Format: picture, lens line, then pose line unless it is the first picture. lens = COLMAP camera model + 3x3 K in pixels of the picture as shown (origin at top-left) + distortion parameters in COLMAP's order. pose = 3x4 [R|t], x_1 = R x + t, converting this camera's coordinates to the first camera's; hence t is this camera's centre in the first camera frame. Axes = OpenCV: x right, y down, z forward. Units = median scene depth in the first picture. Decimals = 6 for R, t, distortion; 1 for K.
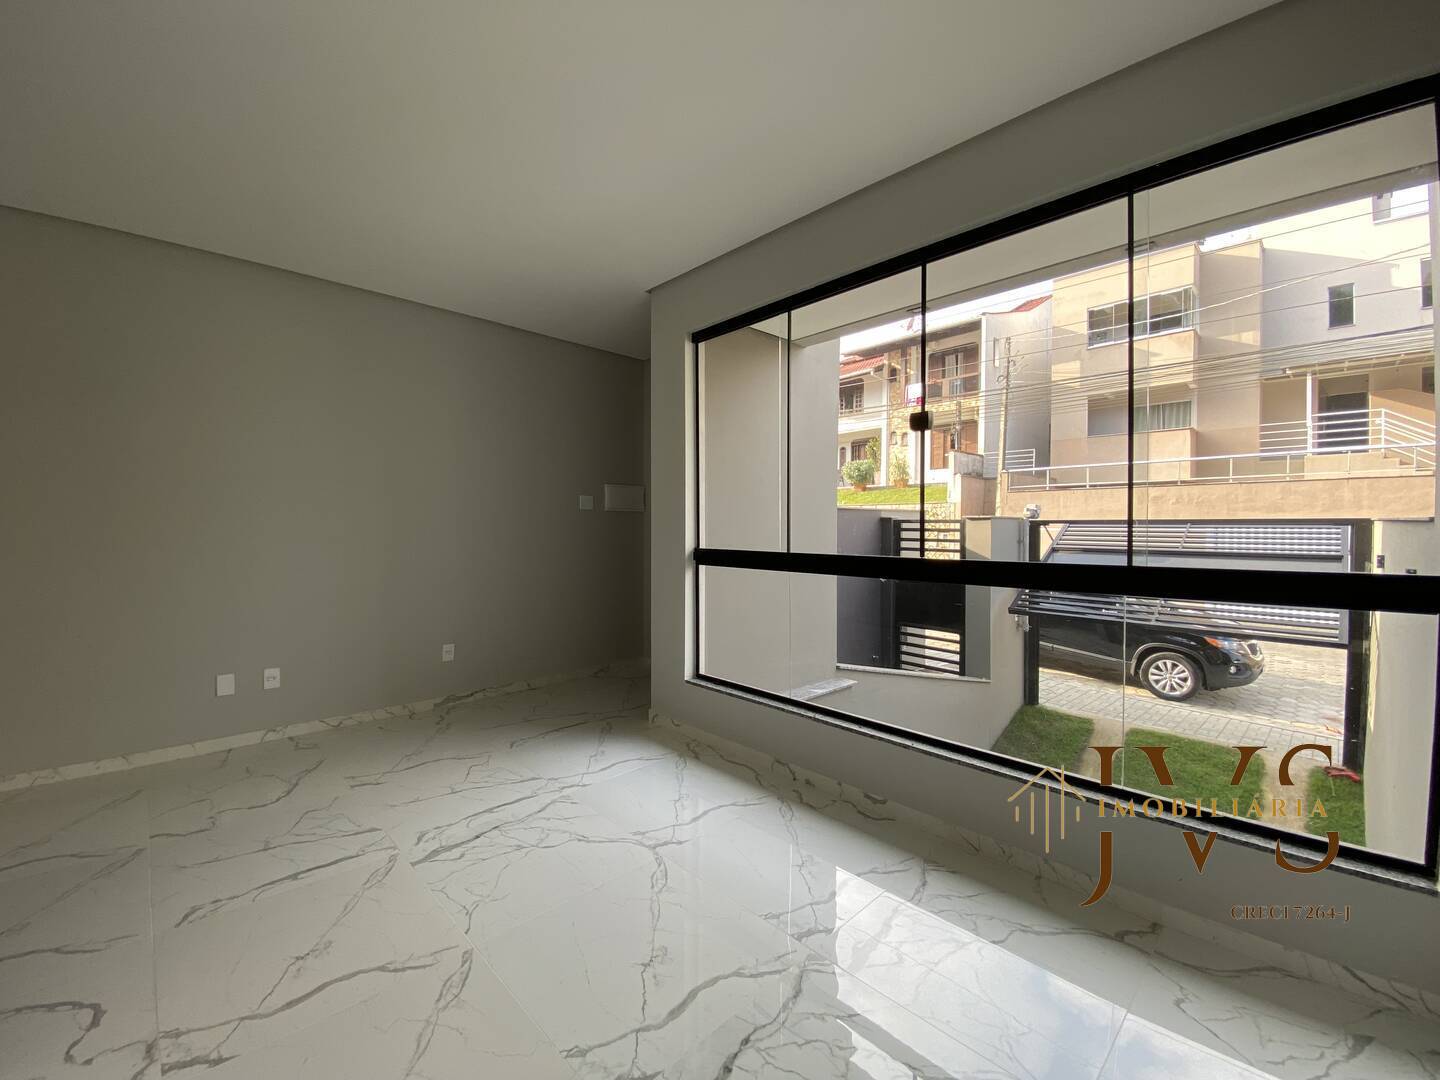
lens RADIAL K [[587.6, 0, 712.9], [0, 587.6, 536.1], [0, 0, 1]] dist [0.010710, -0.013637]
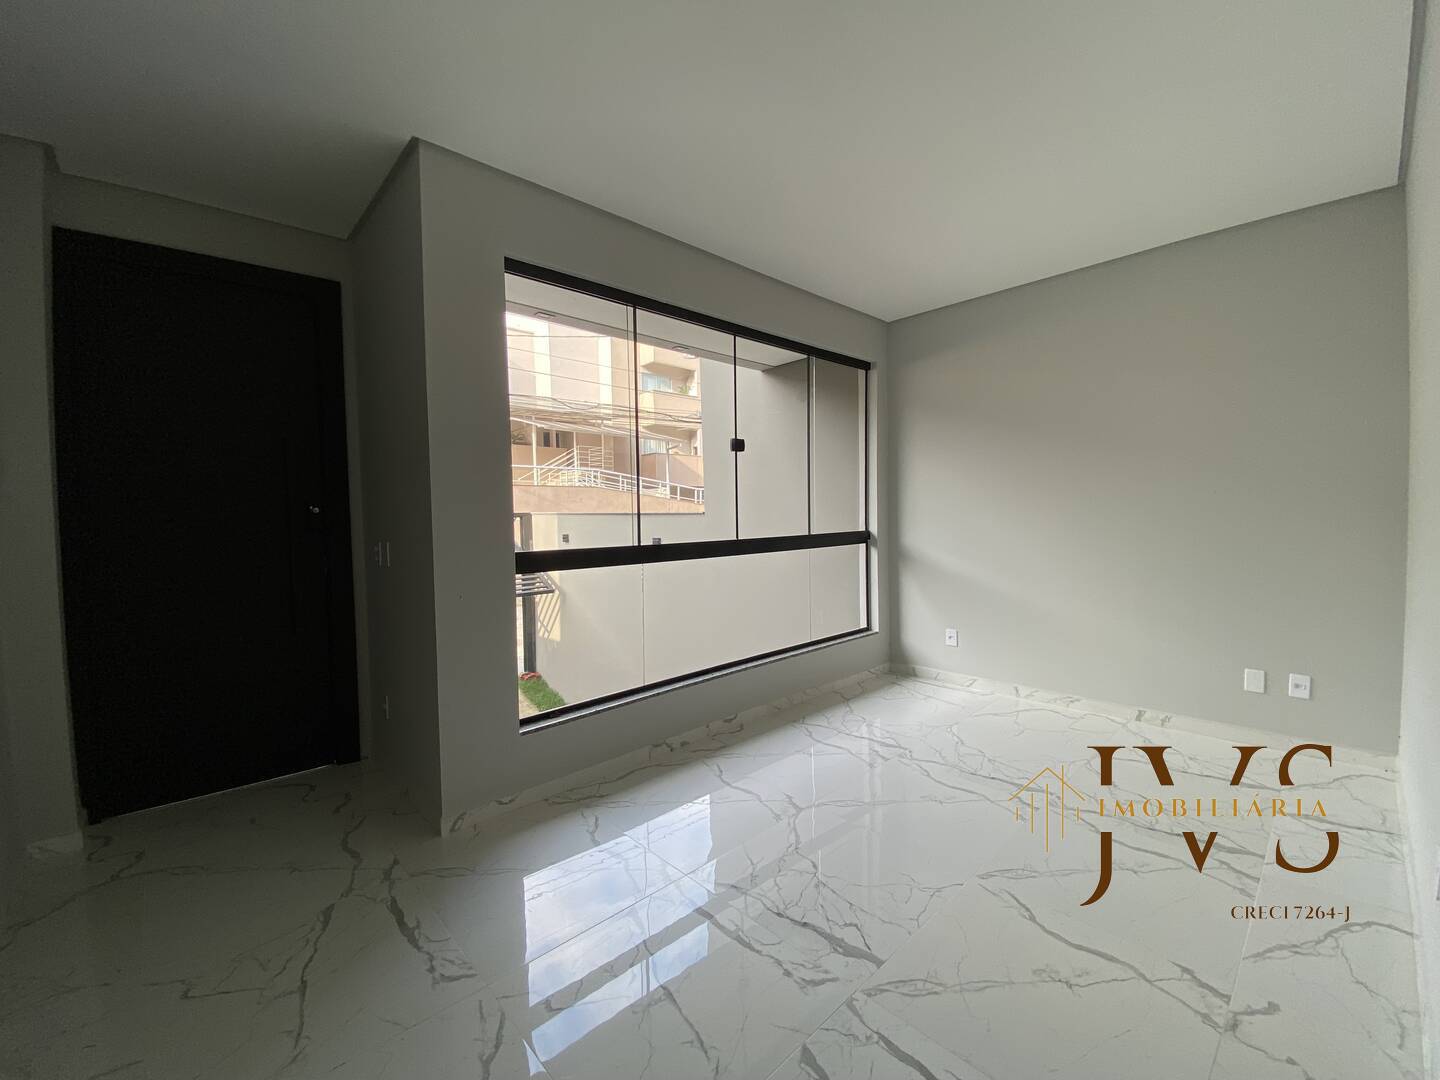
lens RADIAL K [[587.6, 0, 715.7], [0, 587.6, 527.4], [0, 0, 1]] dist [0.010710, -0.013637]
pose [[0.024120, -0.032250, 0.999189, -1.300426], [0.045828, 0.998464, 0.031121, -0.045053], [-0.998658, 0.045041, 0.025560, 1.203719]]
